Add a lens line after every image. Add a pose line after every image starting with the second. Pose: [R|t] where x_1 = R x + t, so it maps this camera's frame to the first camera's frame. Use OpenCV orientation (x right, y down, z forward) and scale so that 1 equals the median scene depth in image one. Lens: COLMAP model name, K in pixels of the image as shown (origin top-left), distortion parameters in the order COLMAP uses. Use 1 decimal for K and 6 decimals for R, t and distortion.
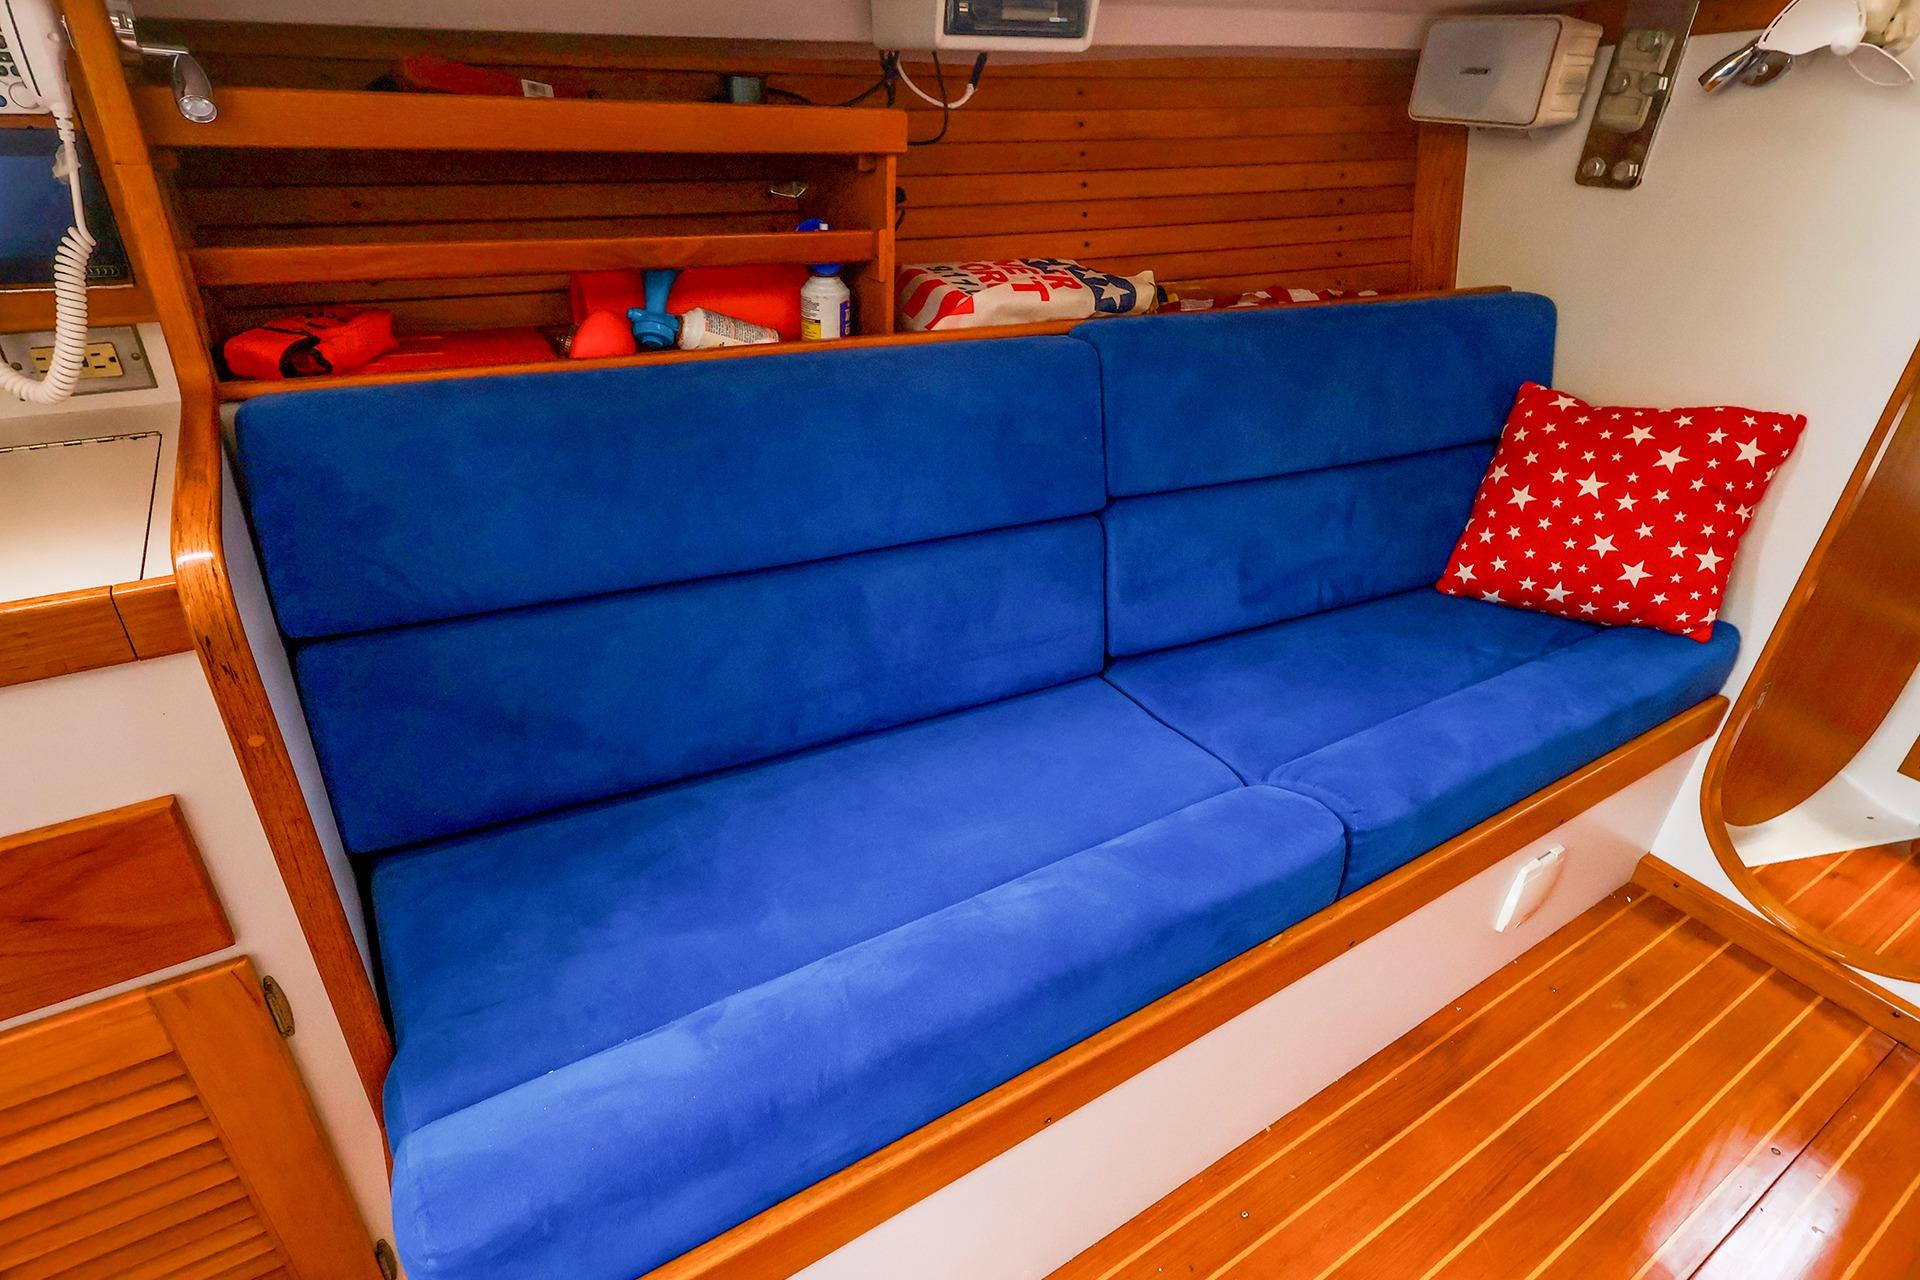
lens RADIAL K [[991.9, 0, 955.5], [0, 991.9, 631.7], [0, 0, 1]] dist [0.000666, 0.000685]
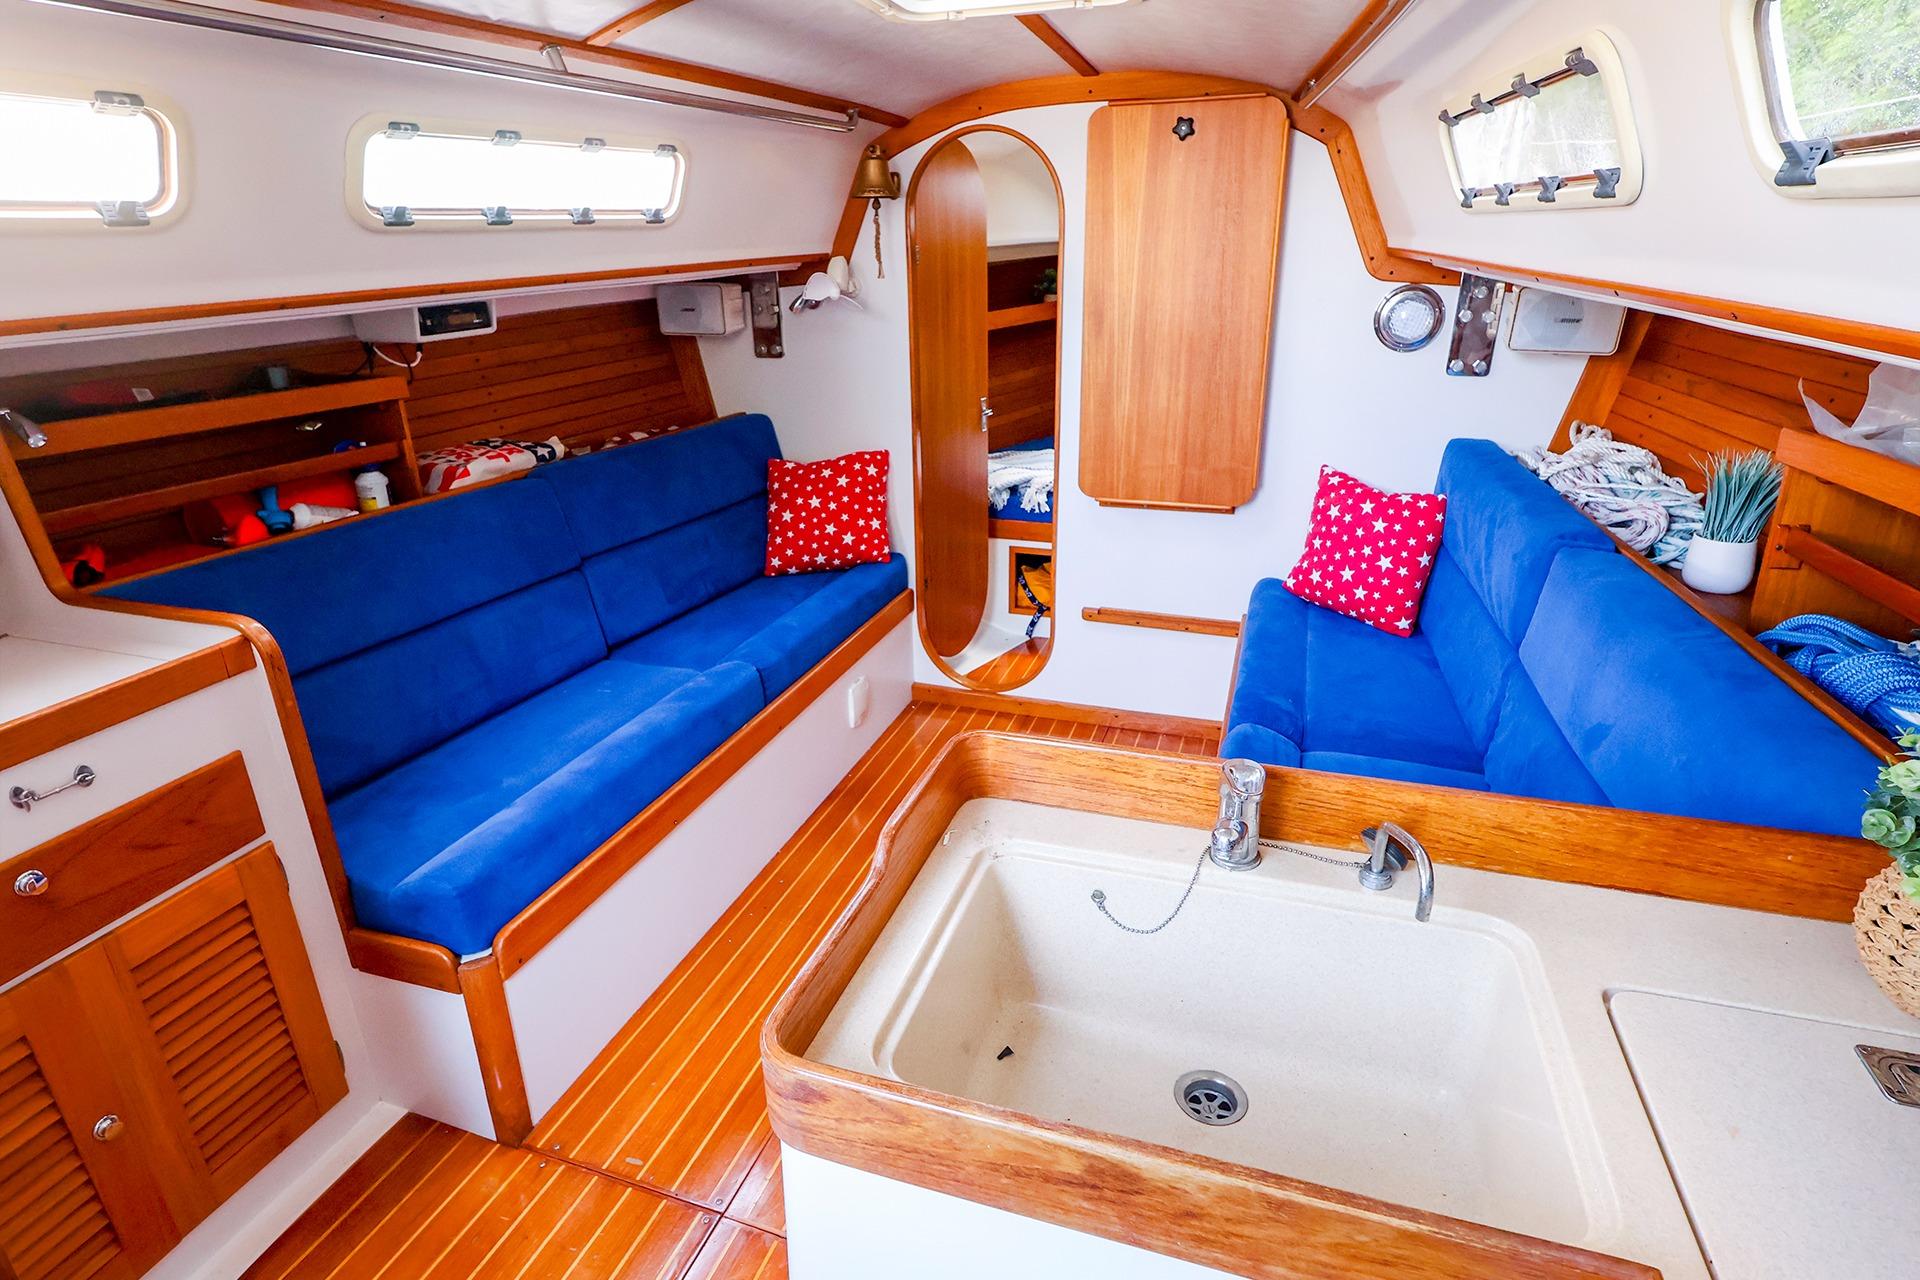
lens RADIAL K [[998.8, 0, 962.8], [0, 998.8, 629.7], [0, 0, 1]] dist [-0.020068, 0.000583]
pose [[0.768957, -0.274051, 0.577582, -0.348426], [0.346963, 0.937725, -0.016994, 0.228607], [-0.536956, 0.213467, 0.816156, -0.724180]]
